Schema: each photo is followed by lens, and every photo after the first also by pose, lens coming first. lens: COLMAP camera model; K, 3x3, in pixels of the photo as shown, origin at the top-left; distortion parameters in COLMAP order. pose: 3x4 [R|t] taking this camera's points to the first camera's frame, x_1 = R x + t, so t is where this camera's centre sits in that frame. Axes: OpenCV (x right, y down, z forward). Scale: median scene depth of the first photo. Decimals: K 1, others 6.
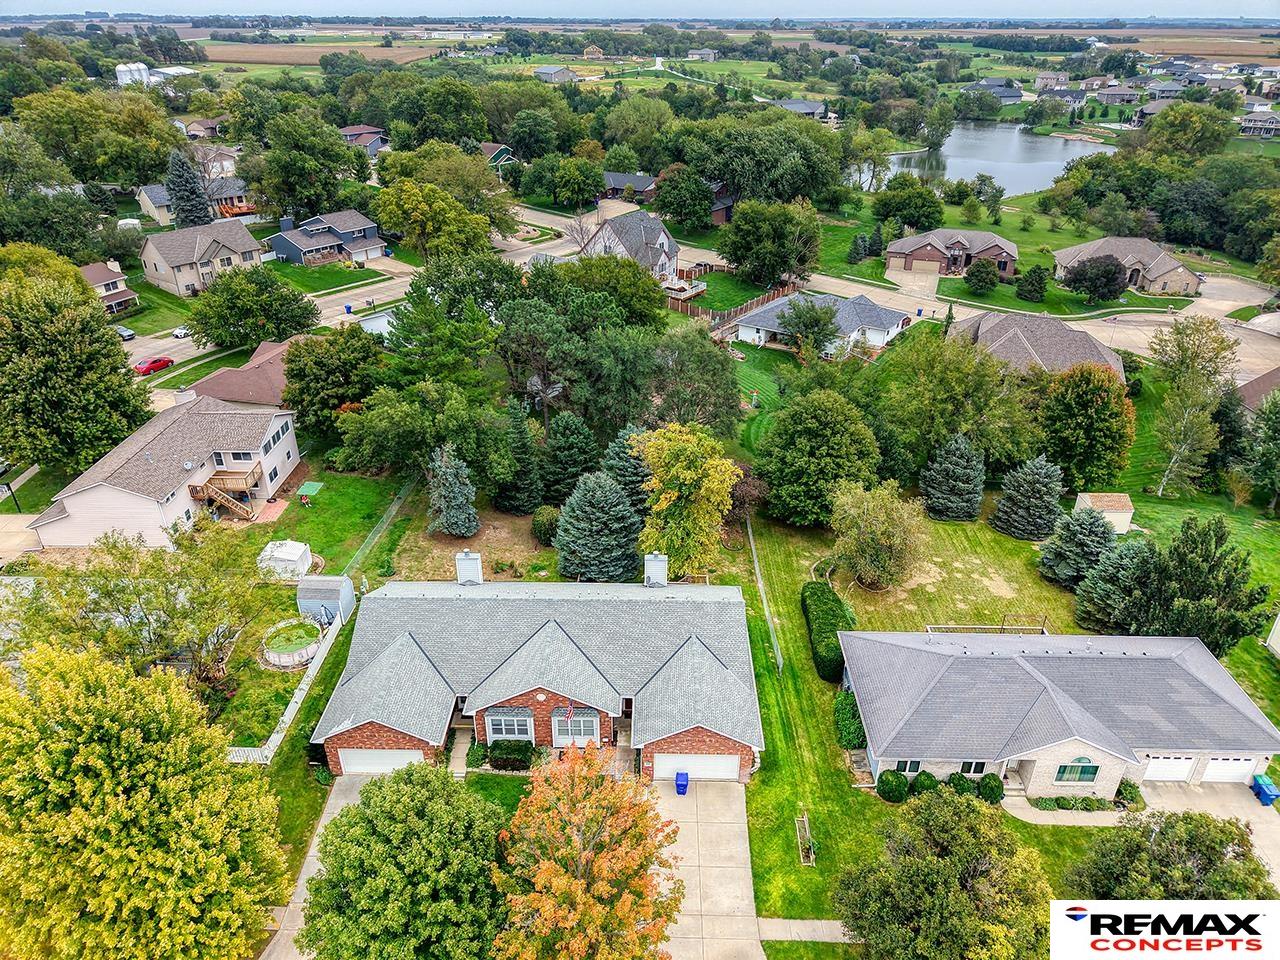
lens RADIAL K [[855.7, 0, 636.3], [0, 855.7, 475.4], [0, 0, 1]] dist [0.023143, -0.026446]
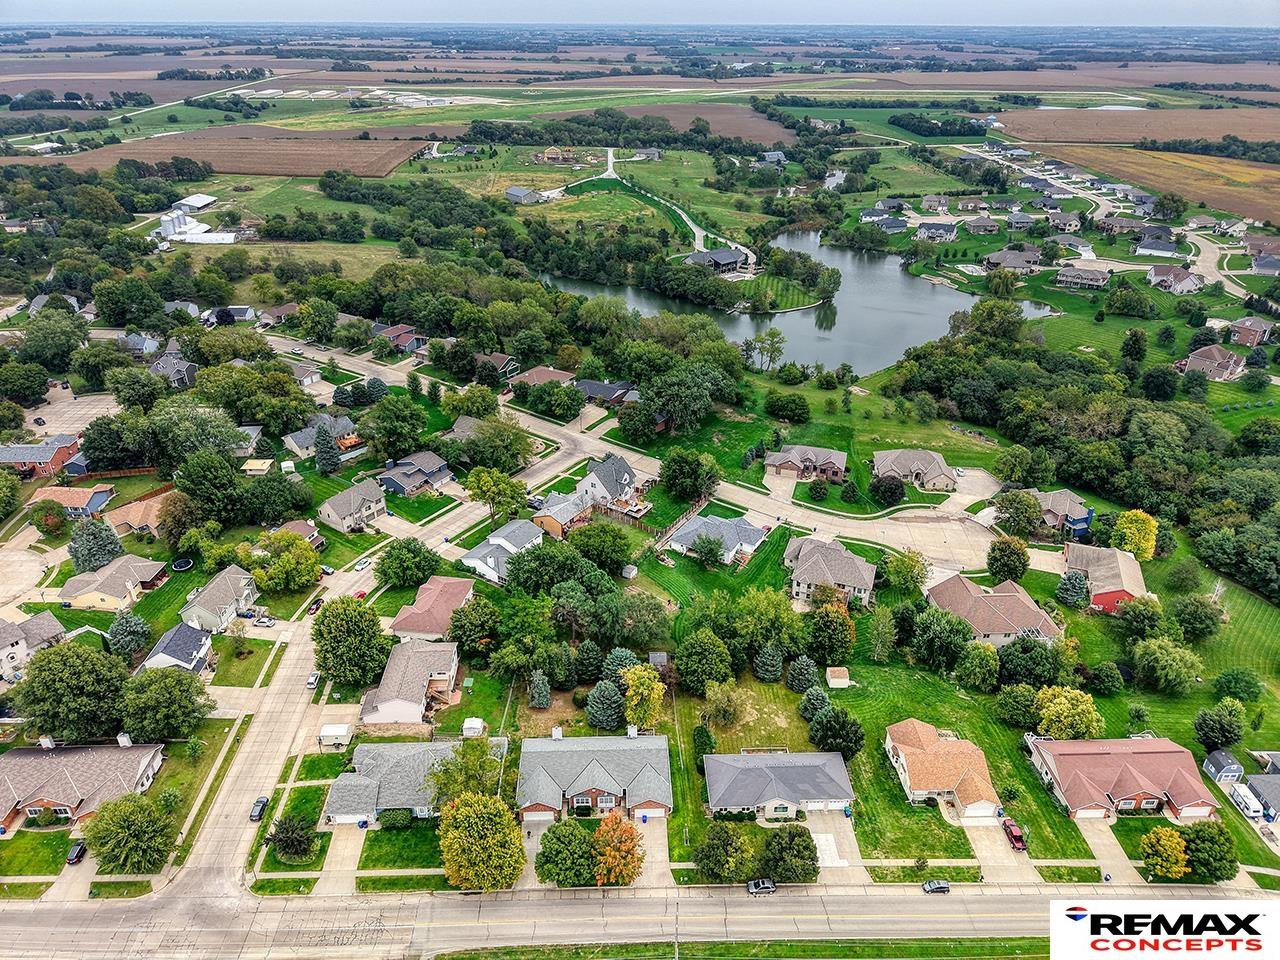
lens RADIAL K [[855.7, 0, 637.7], [0, 855.7, 486.4], [0, 0, 1]] dist [0.023143, -0.026446]
pose [[0.998324, -0.021945, 0.053543, -0.066547], [0.021089, 0.999641, 0.016505, -0.537770], [-0.053886, -0.015348, 0.998429, -1.239423]]
